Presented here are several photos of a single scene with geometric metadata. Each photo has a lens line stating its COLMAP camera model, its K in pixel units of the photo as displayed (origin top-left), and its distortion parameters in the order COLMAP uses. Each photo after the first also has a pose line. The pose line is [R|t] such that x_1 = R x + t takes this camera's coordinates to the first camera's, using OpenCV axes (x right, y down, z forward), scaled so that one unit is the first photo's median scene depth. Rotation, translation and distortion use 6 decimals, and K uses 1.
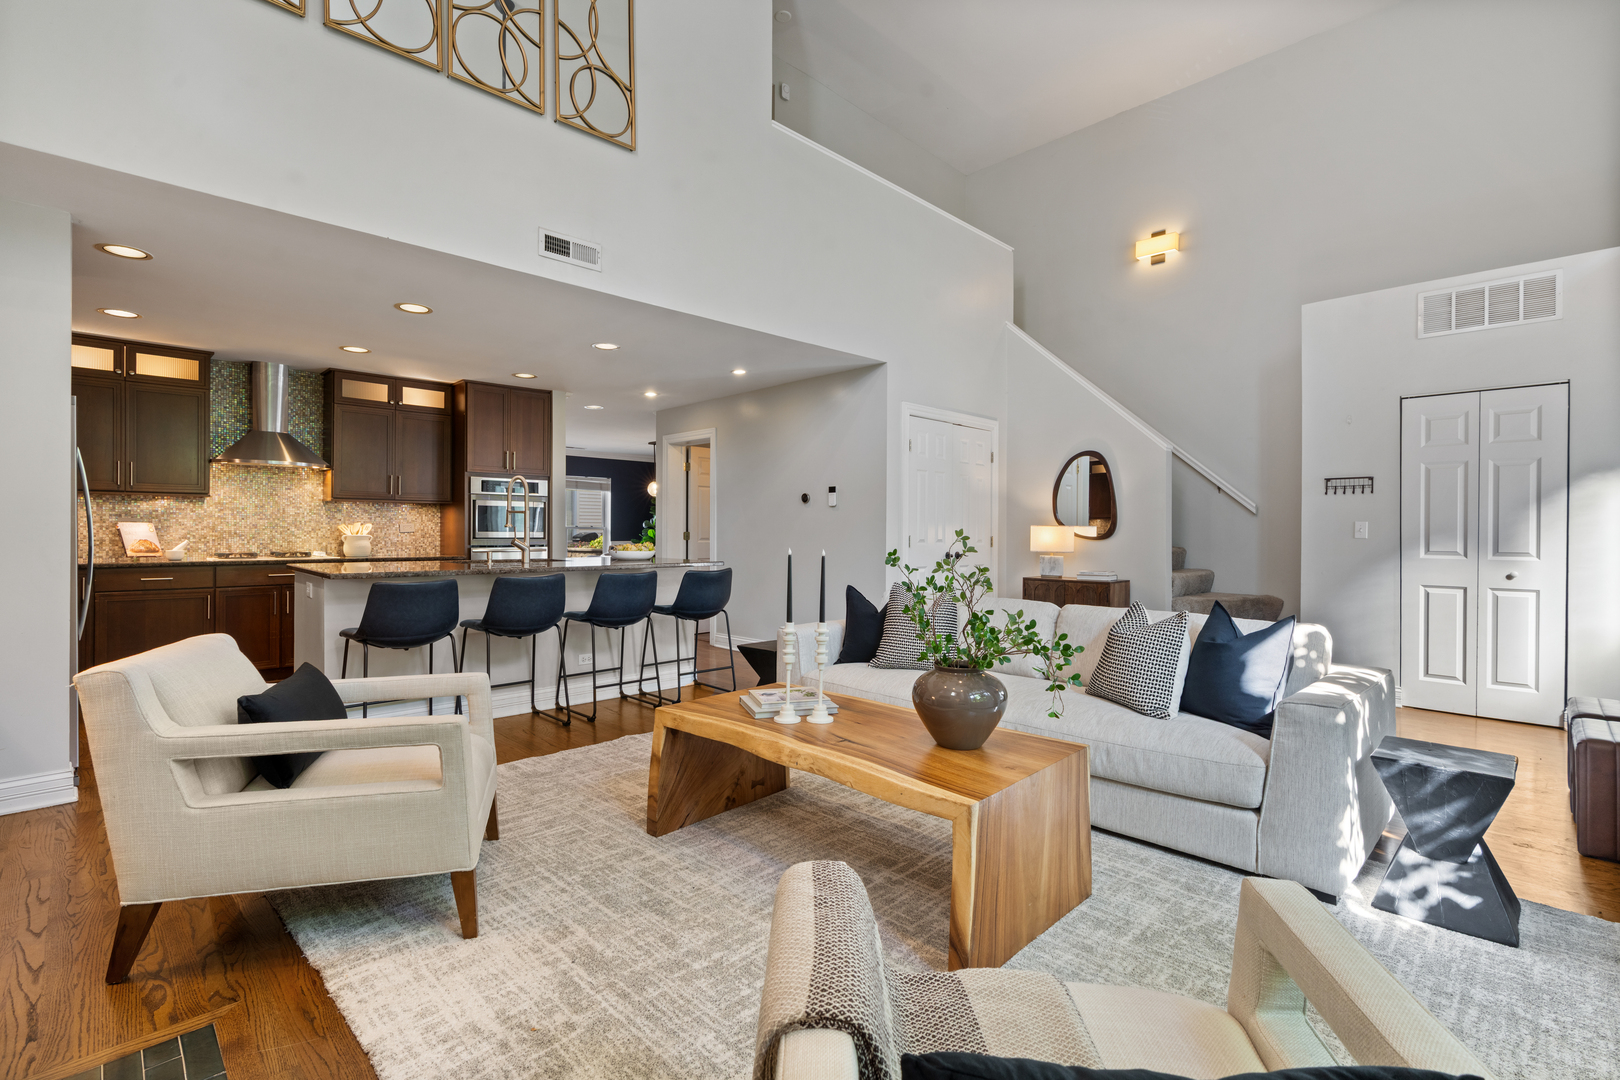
lens RADIAL K [[734.4, 0, 797.2], [0, 734.4, 531.2], [0, 0, 1]] dist [0.000906, 0.000472]
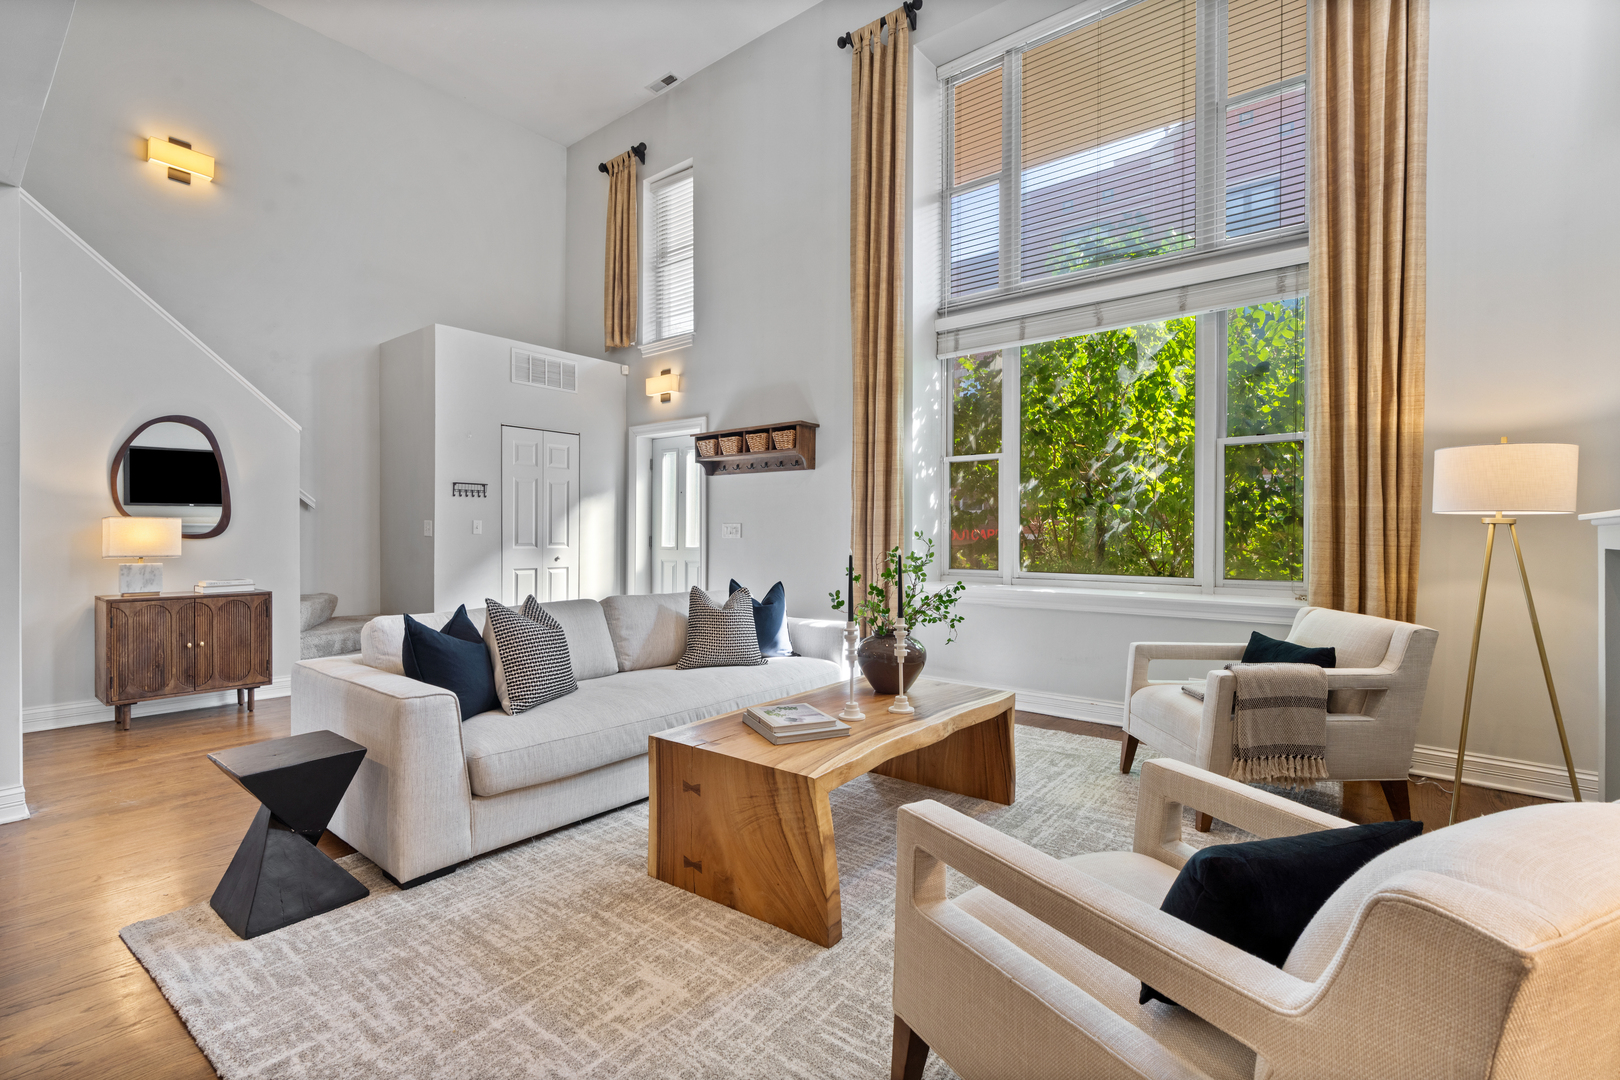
lens RADIAL K [[734.4, 0, 804.9], [0, 734.4, 540.0], [0, 0, 1]] dist [0.000906, 0.000472]
pose [[-0.116438, -0.018258, 0.993030, -0.489236], [-0.007717, 0.999817, 0.017478, -0.005618], [-0.993168, -0.005628, -0.116558, 0.580651]]
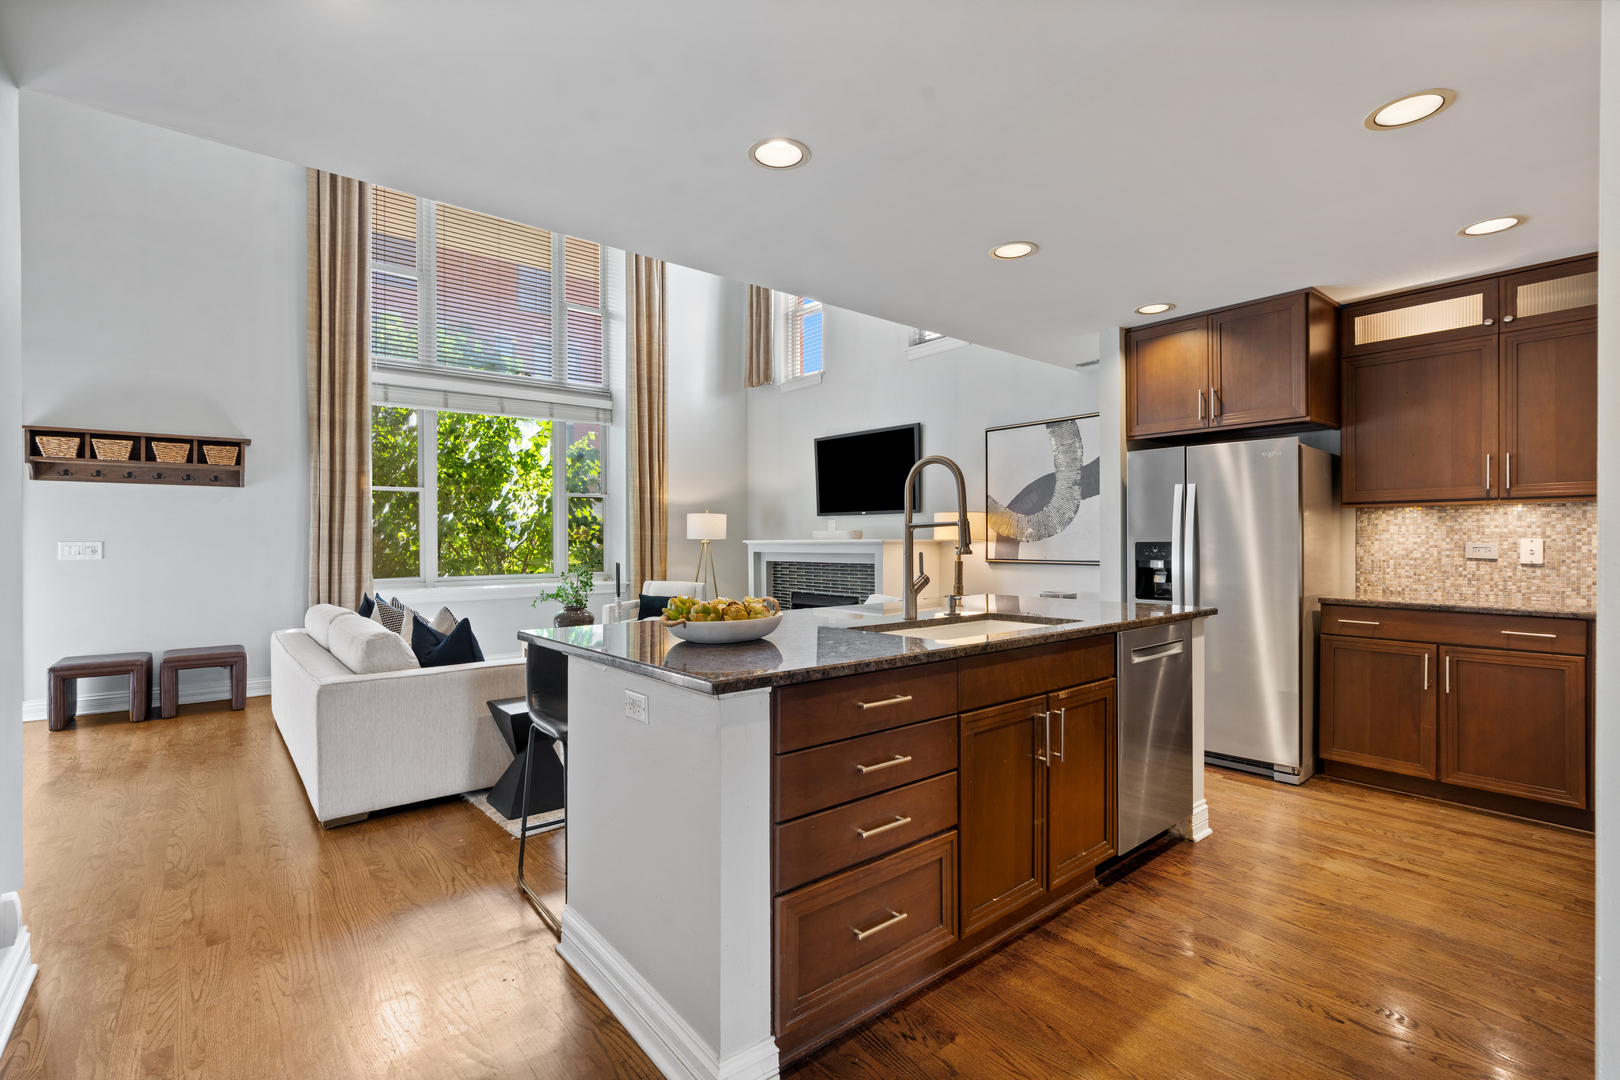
lens RADIAL K [[734.4, 0, 809.7], [0, 734.4, 539.2], [0, 0, 1]] dist [0.000906, 0.000472]
pose [[-0.996639, -0.001248, 0.081914, -0.318575], [-0.001451, 0.999996, -0.002425, -0.015033], [-0.081910, -0.002536, -0.996636, 1.453426]]
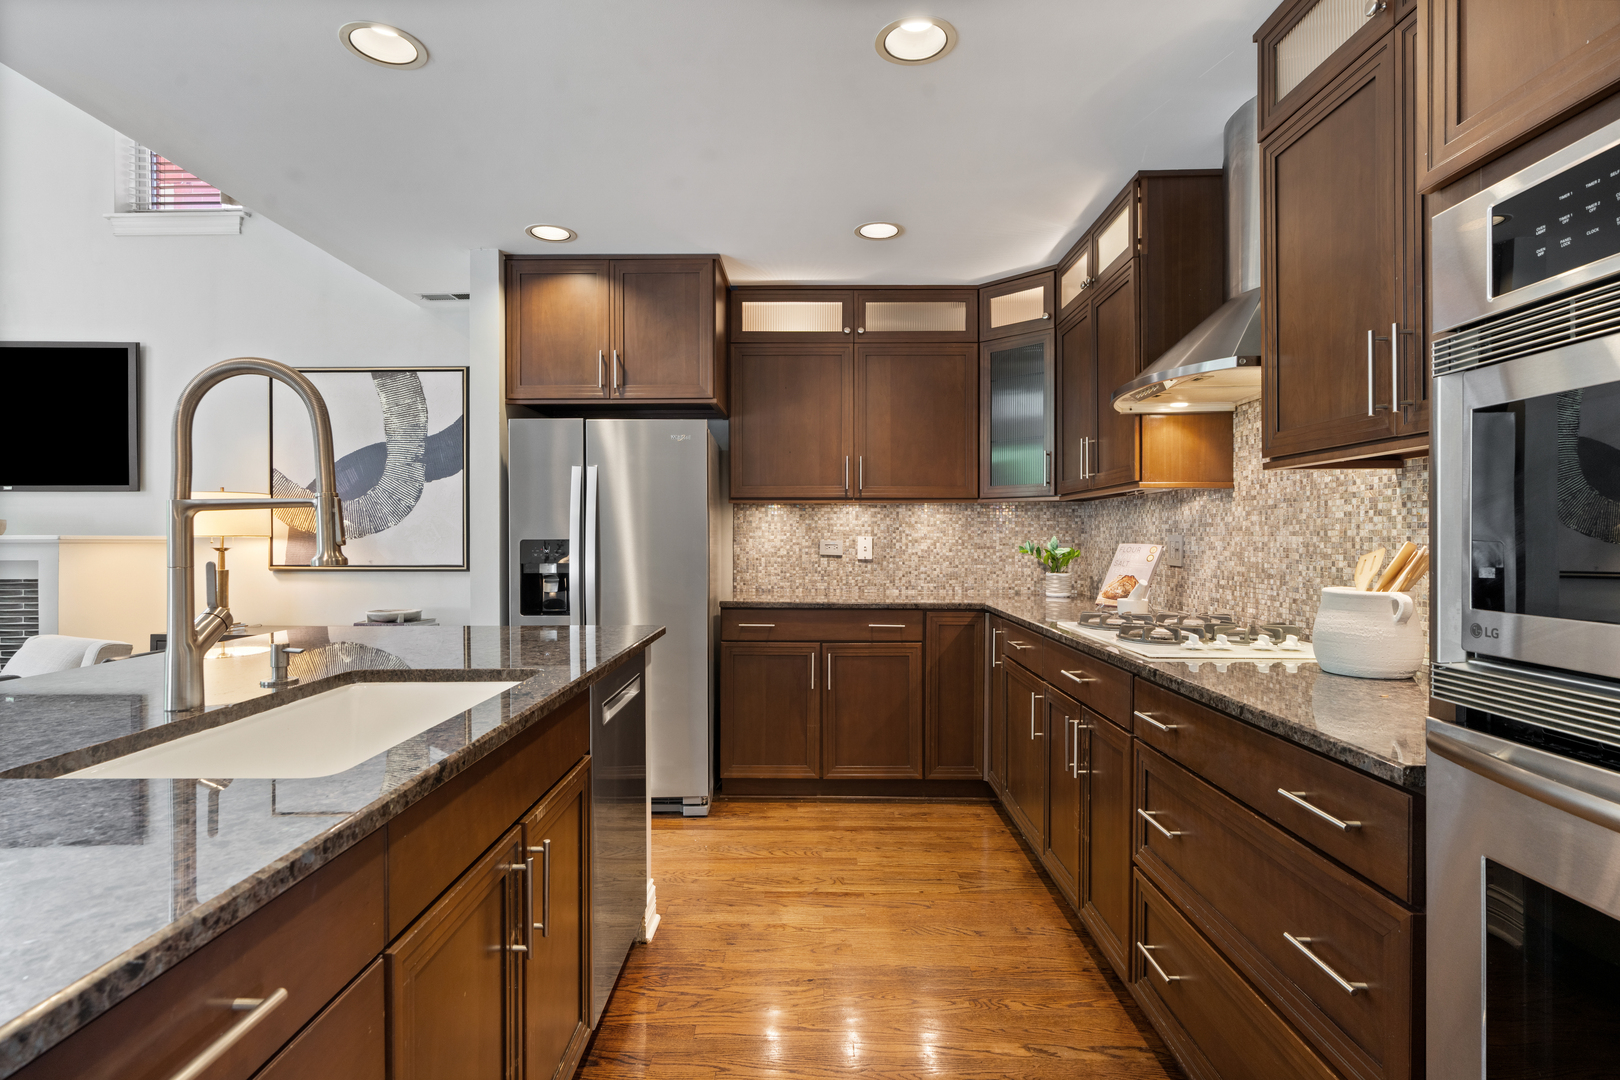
lens RADIAL K [[806.6, 0, 800.1], [0, 806.6, 539.2], [0, 0, 1]] dist [-0.006107, 0.002699]
pose [[-0.711428, -0.001444, -0.702758, -0.305643], [-0.001550, 0.999999, -0.000486, -0.014909], [0.702757, 0.000743, -0.711429, 1.256754]]
